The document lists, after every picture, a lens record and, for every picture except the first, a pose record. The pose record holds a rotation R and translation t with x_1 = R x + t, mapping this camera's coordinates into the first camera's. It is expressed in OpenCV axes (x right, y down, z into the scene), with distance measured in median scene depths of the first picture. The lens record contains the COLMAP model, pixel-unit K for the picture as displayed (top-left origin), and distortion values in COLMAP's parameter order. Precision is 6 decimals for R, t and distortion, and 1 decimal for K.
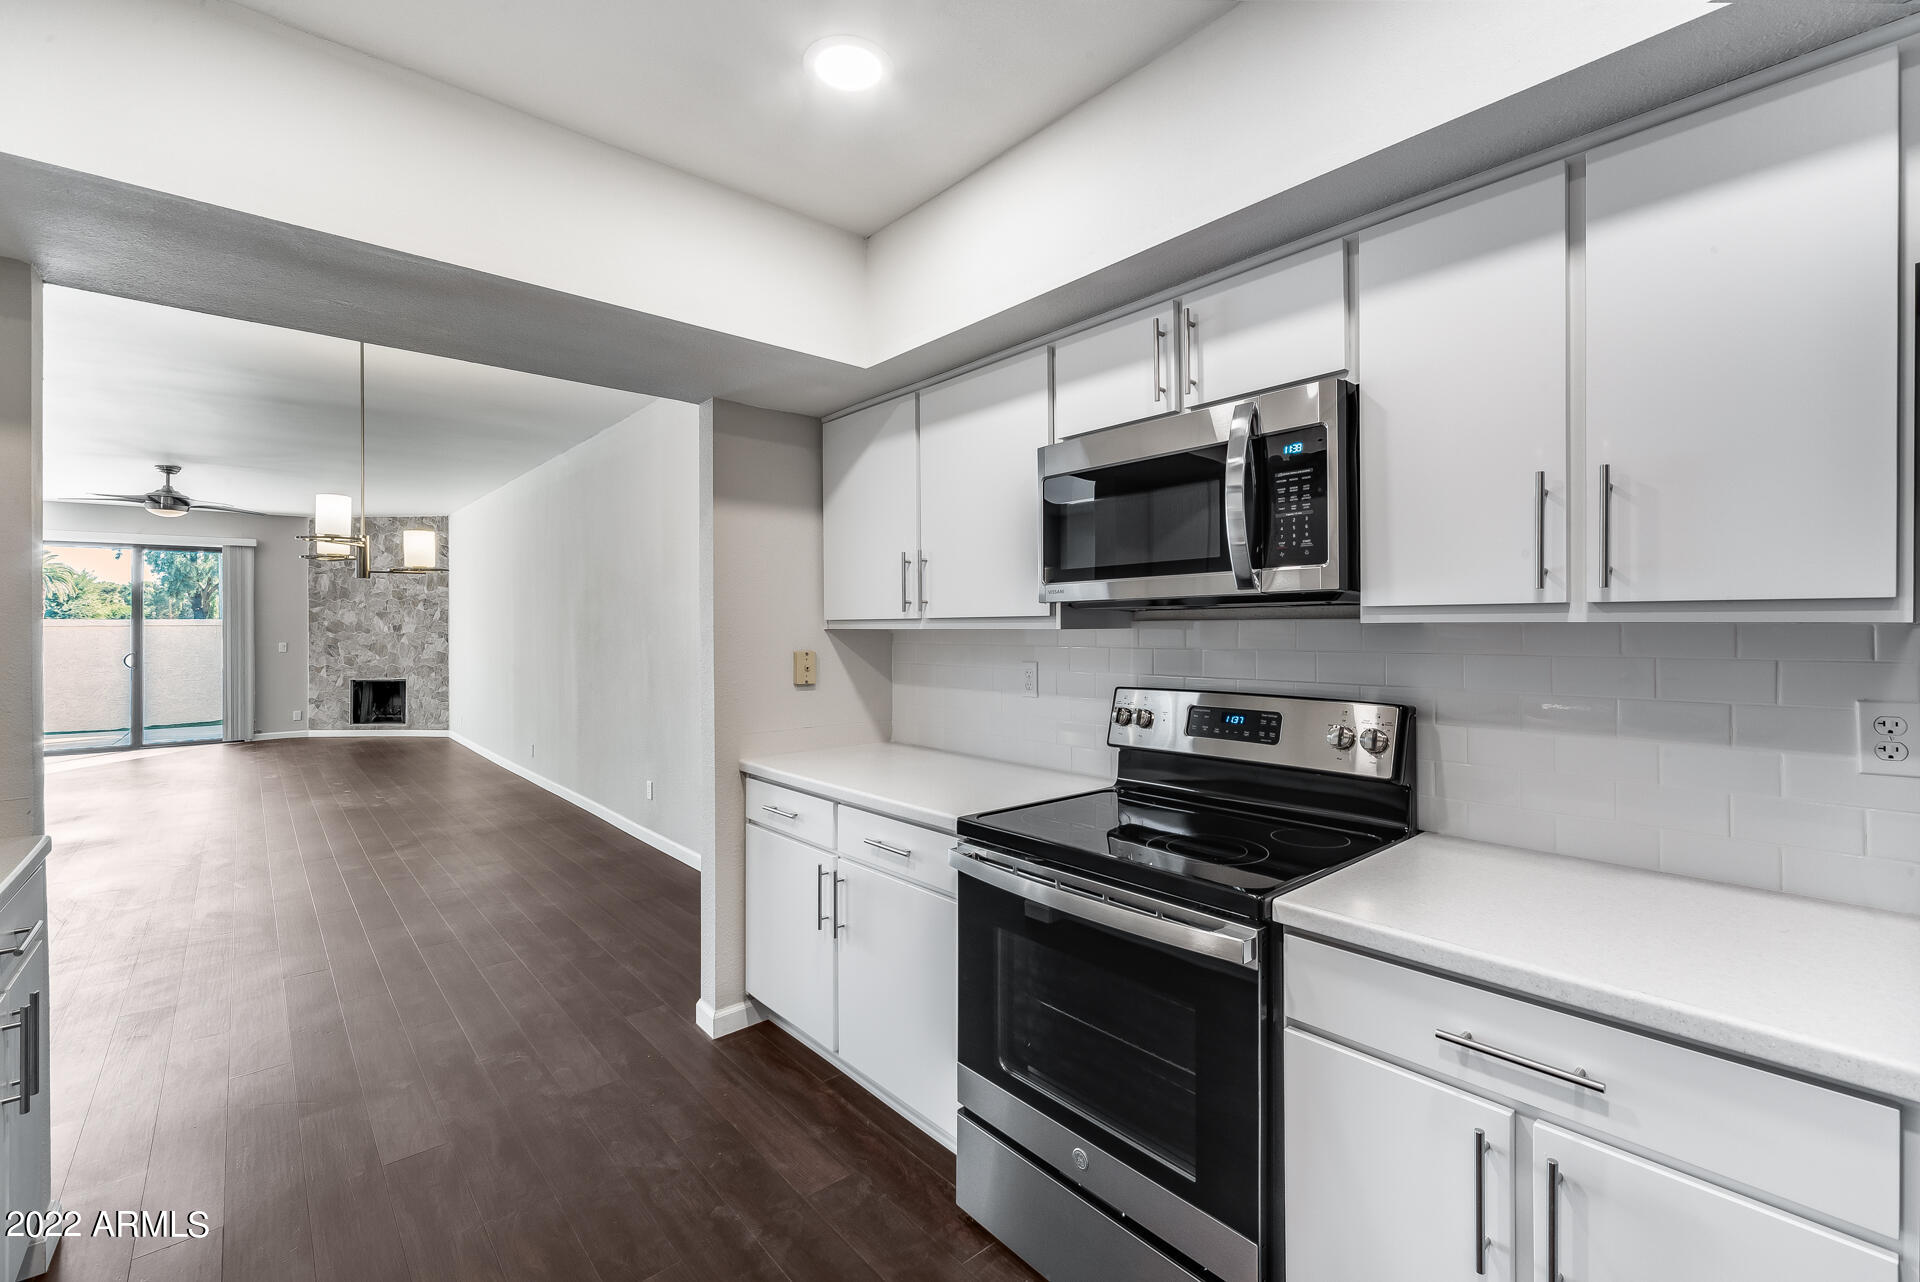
lens RADIAL K [[816.8, 0, 968.5], [0, 816.8, 617.3], [0, 0, 1]] dist [0.002202, -0.001957]
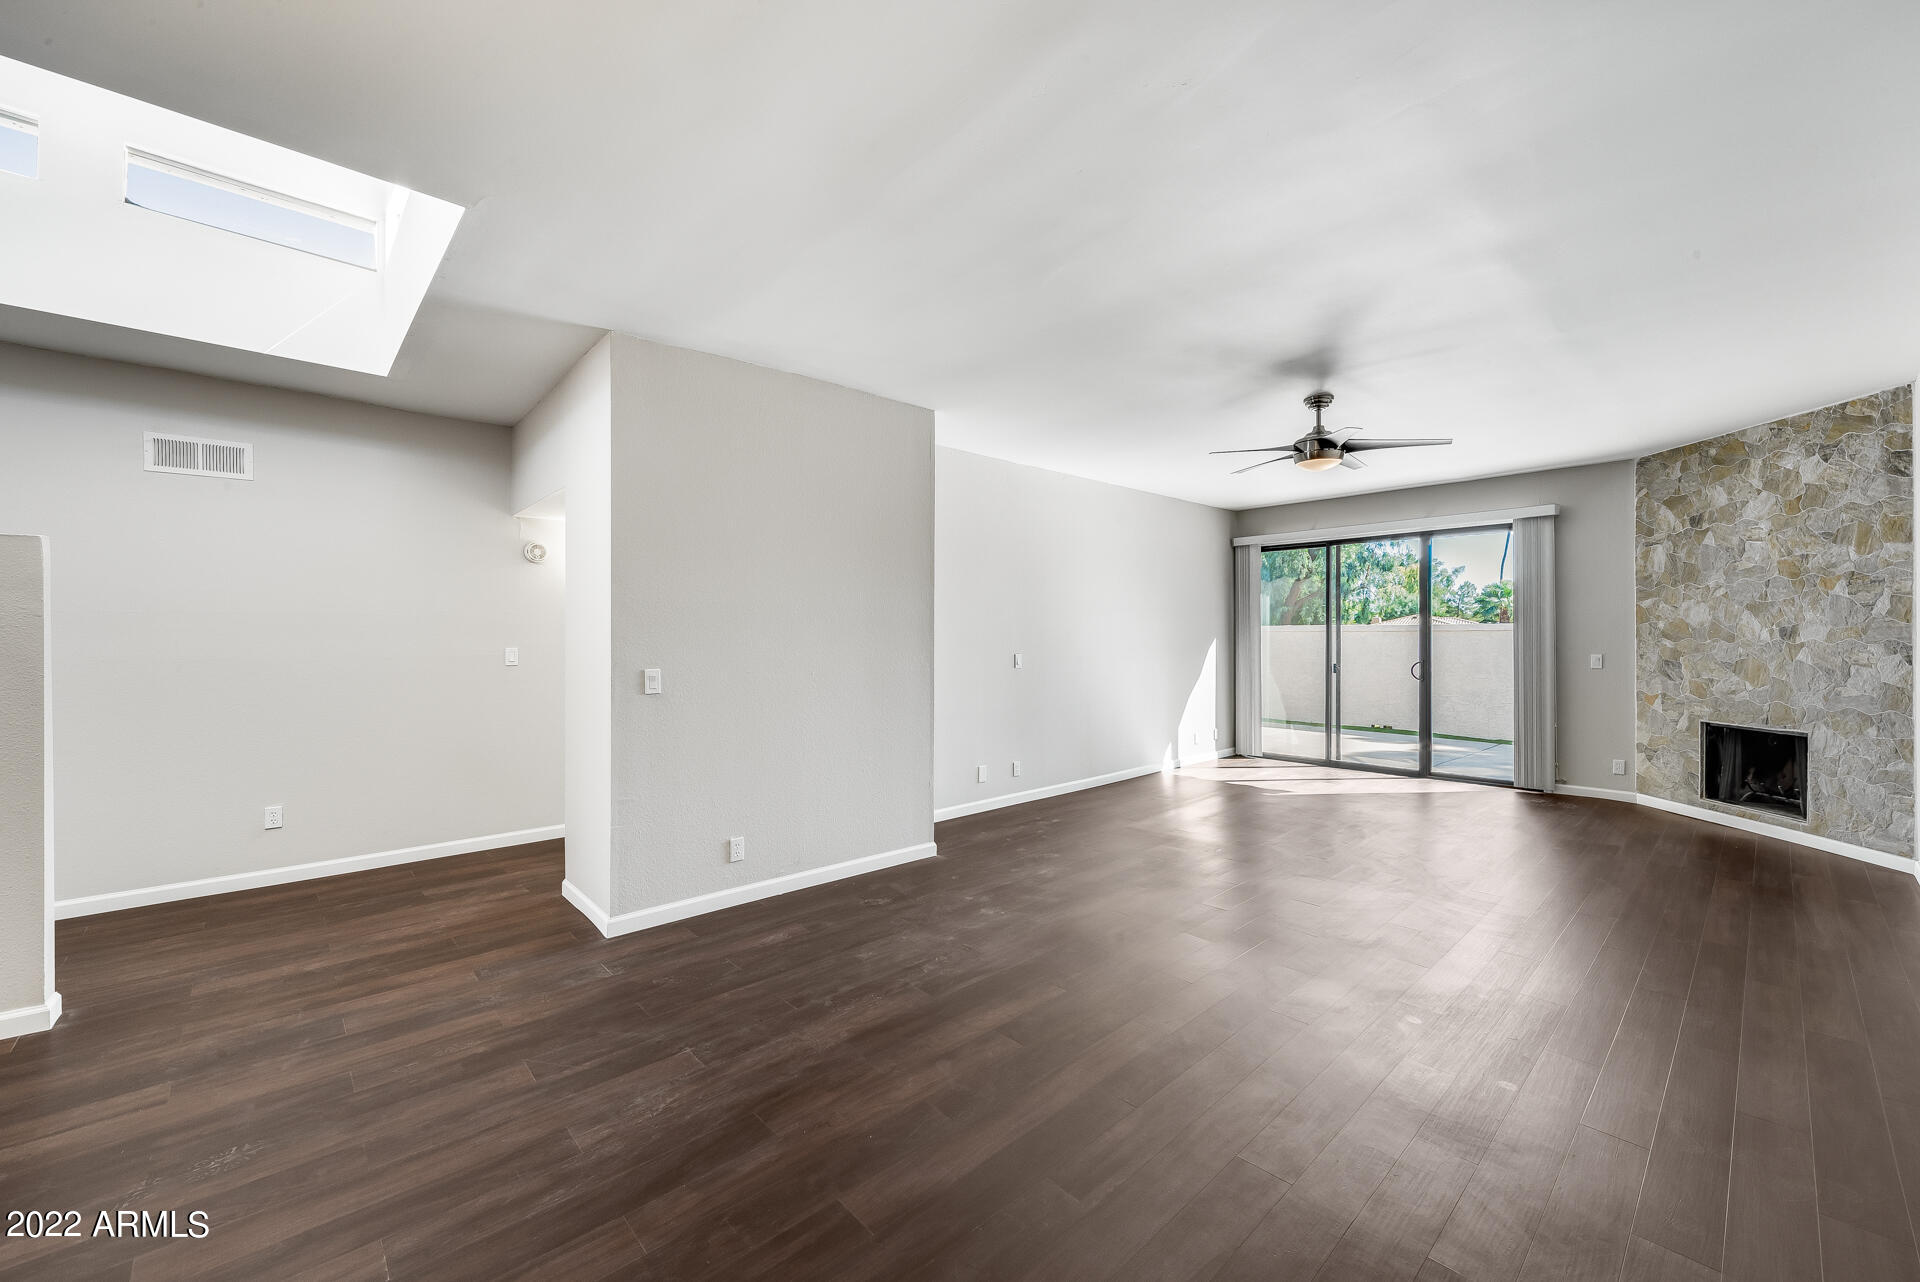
lens RADIAL K [[752.6, 0, 969.9], [0, 752.6, 634.6], [0, 0, 1]] dist [-0.000673, -0.001161]
pose [[0.027053, 0.003948, -0.999626, -0.236836], [0.009599, 0.999945, 0.004209, 0.007371], [0.999588, -0.009709, 0.027014, 0.468195]]
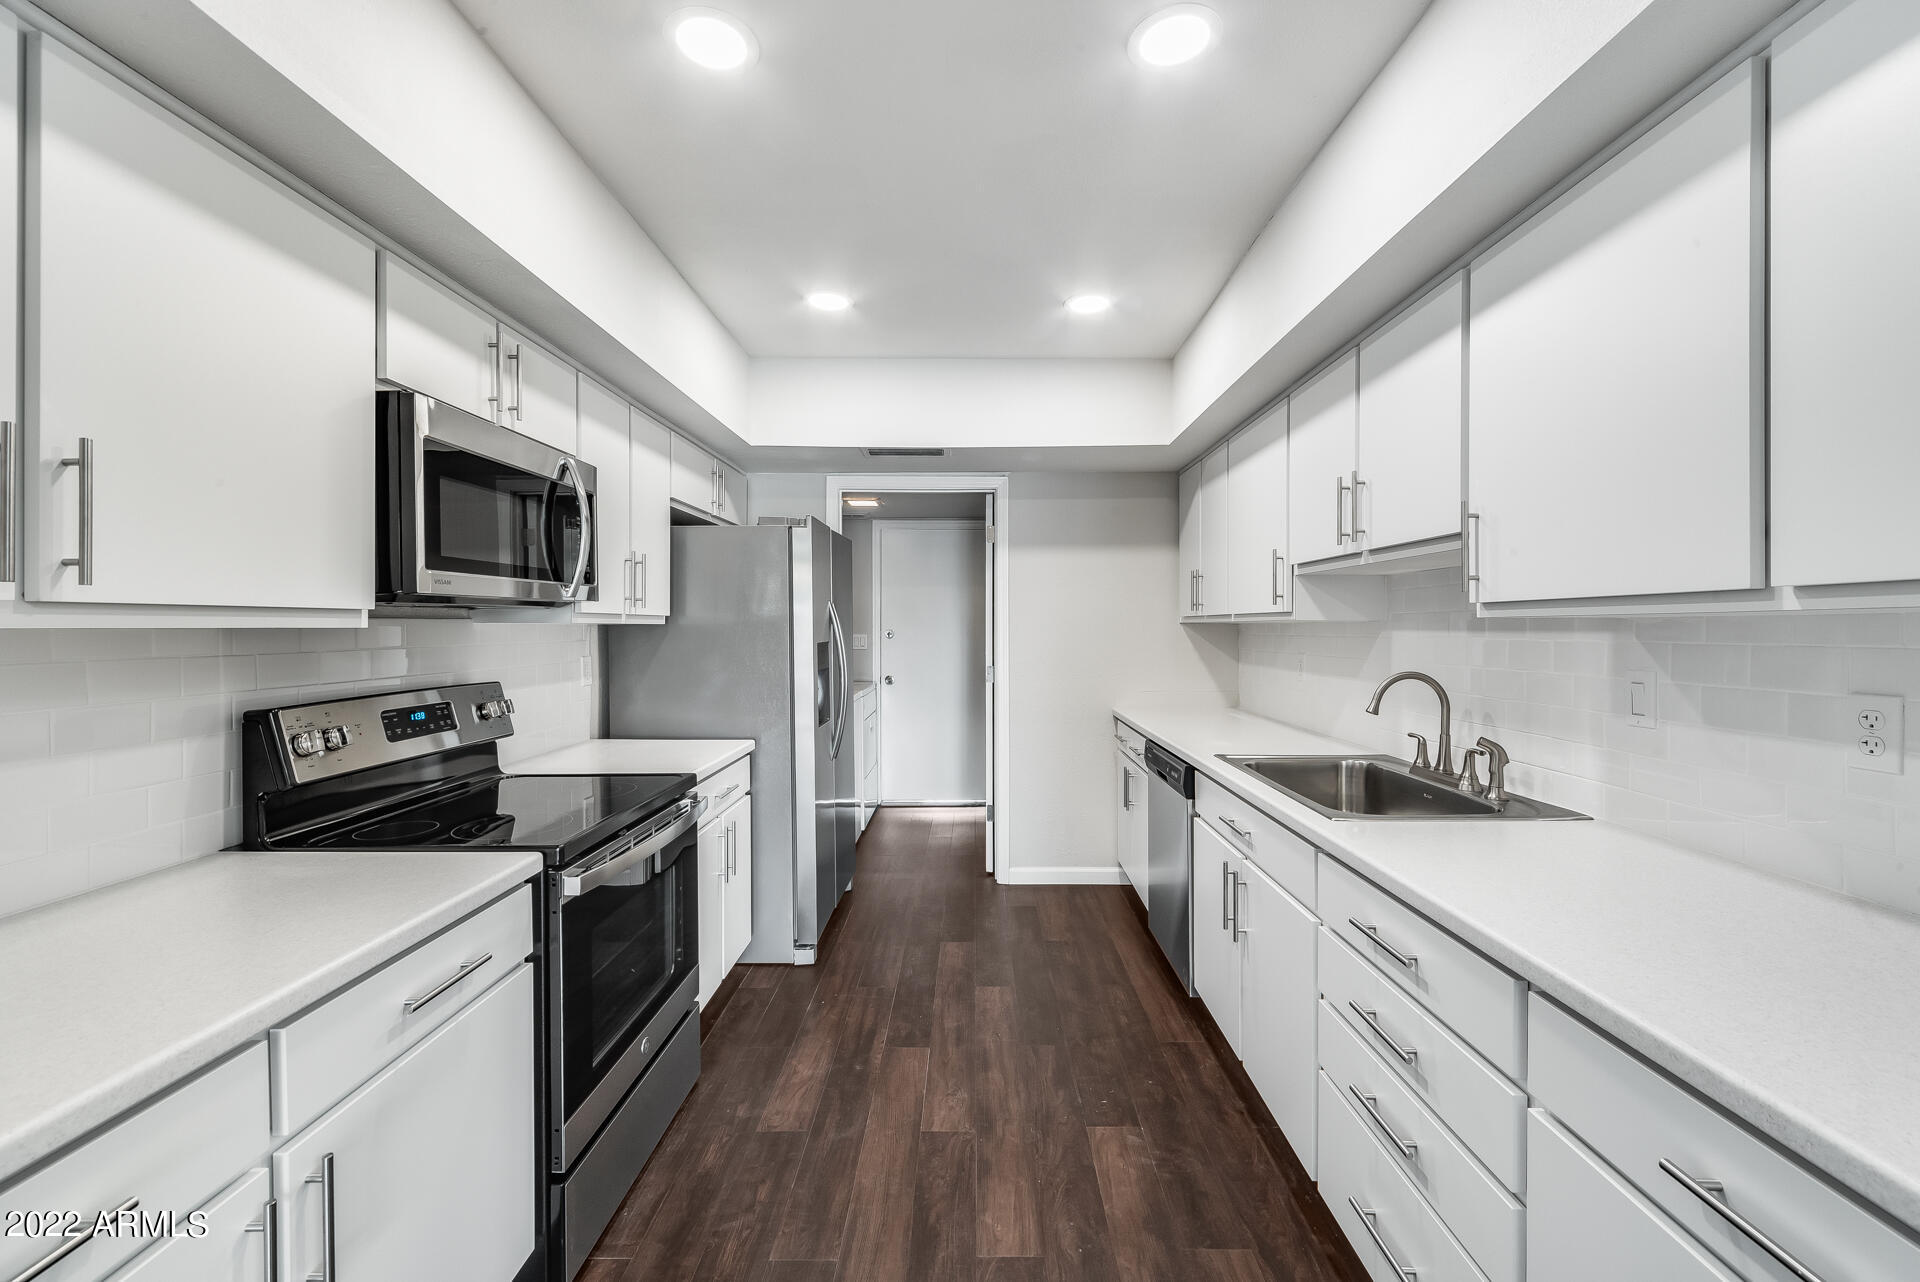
lens RADIAL K [[752.6, 0, 979.8], [0, 752.6, 626.7], [0, 0, 1]] dist [-0.000673, -0.001161]
pose [[-0.749680, 0.007414, 0.661759, -0.159884], [0.000719, 0.999946, -0.010388, 0.004536], [-0.661800, -0.007312, -0.749645, 0.240838]]
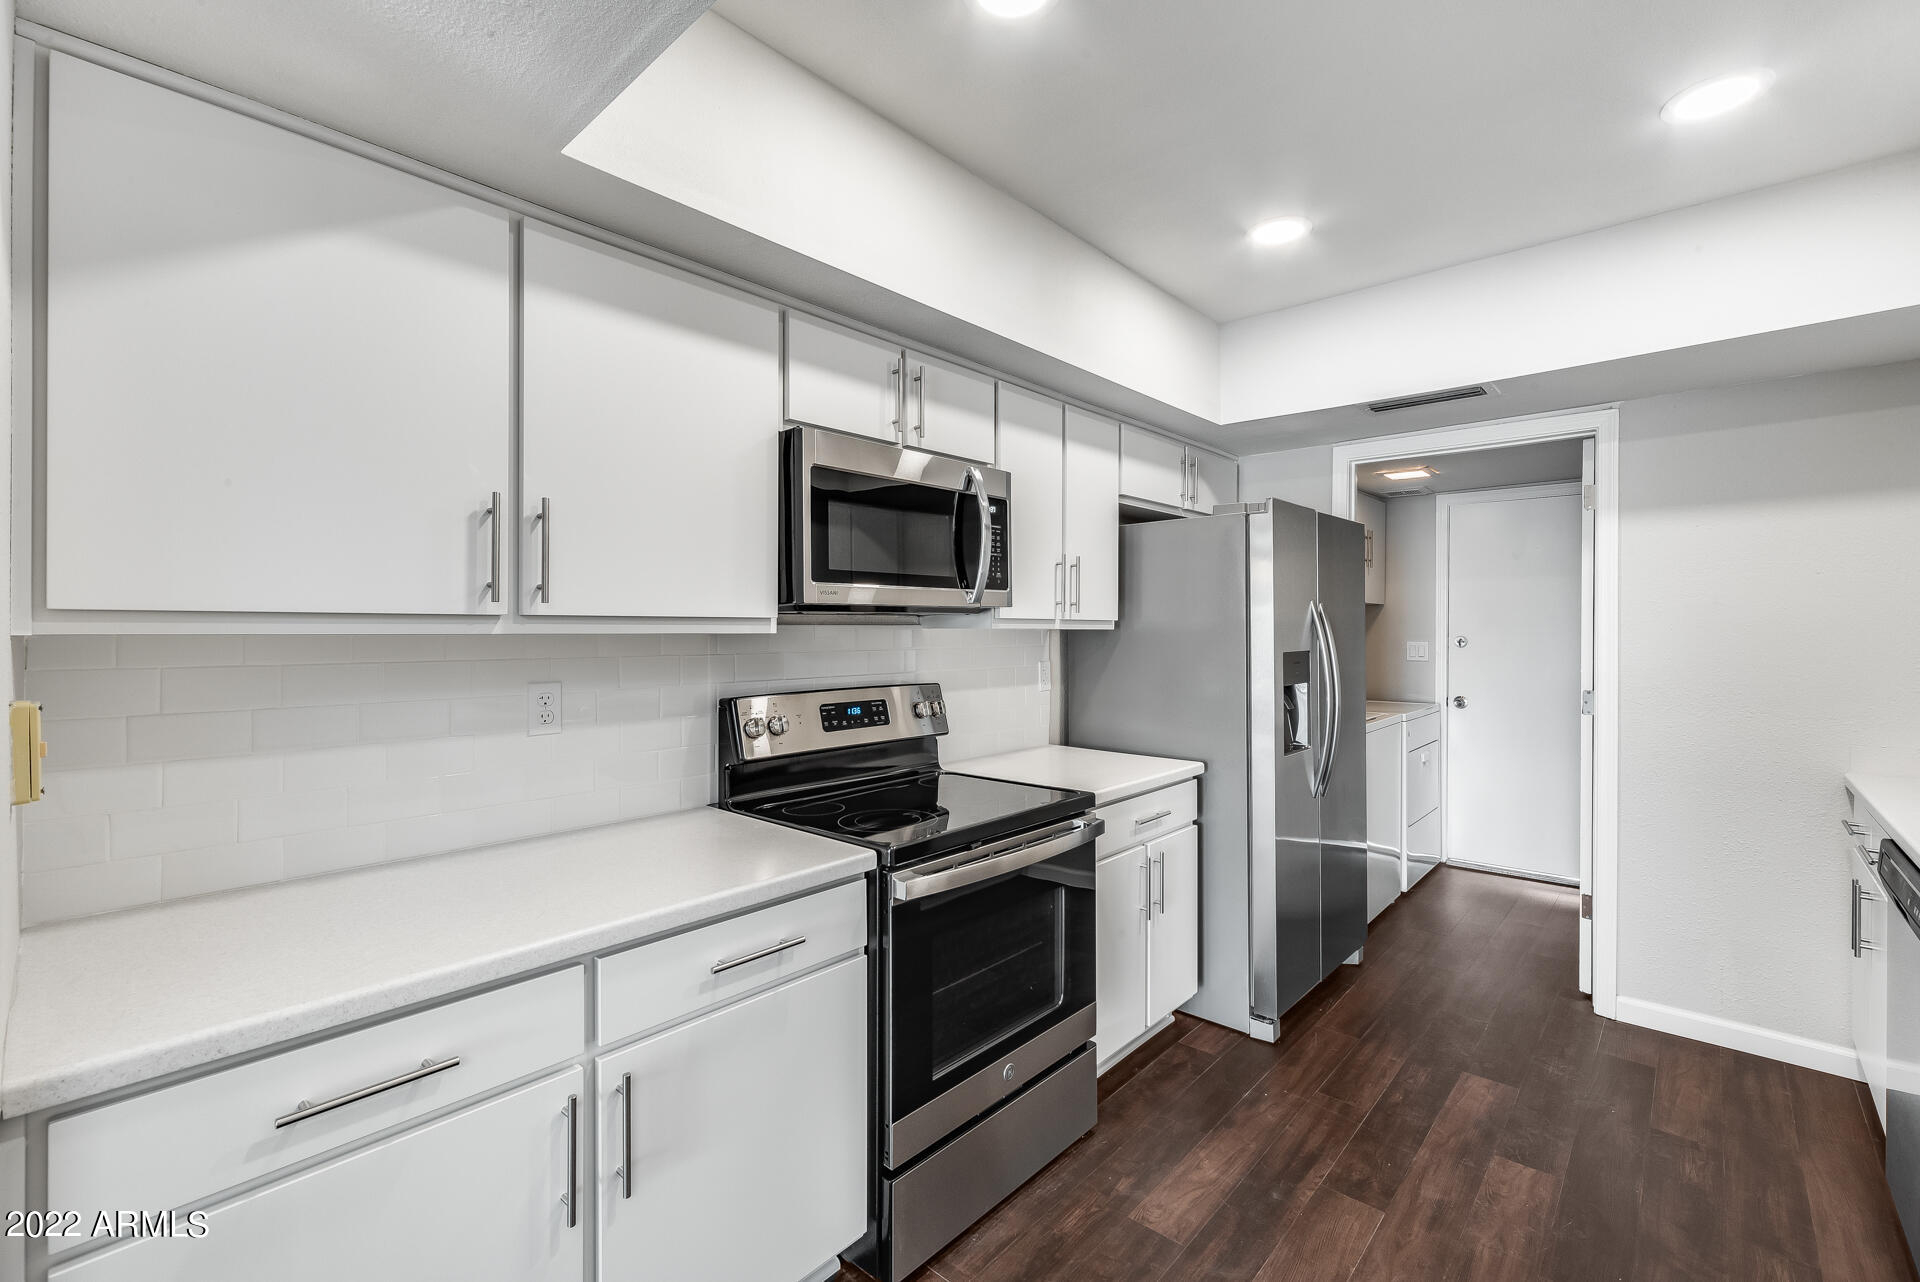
lens RADIAL K [[816.8, 0, 985.2], [0, 816.8, 628.5], [0, 0, 1]] dist [0.002202, -0.001957]
pose [[-0.127766, 0.009116, 0.991762, -0.165461], [-0.008215, 0.999914, -0.010249, 0.003508], [-0.991770, -0.009456, -0.127680, 0.187256]]
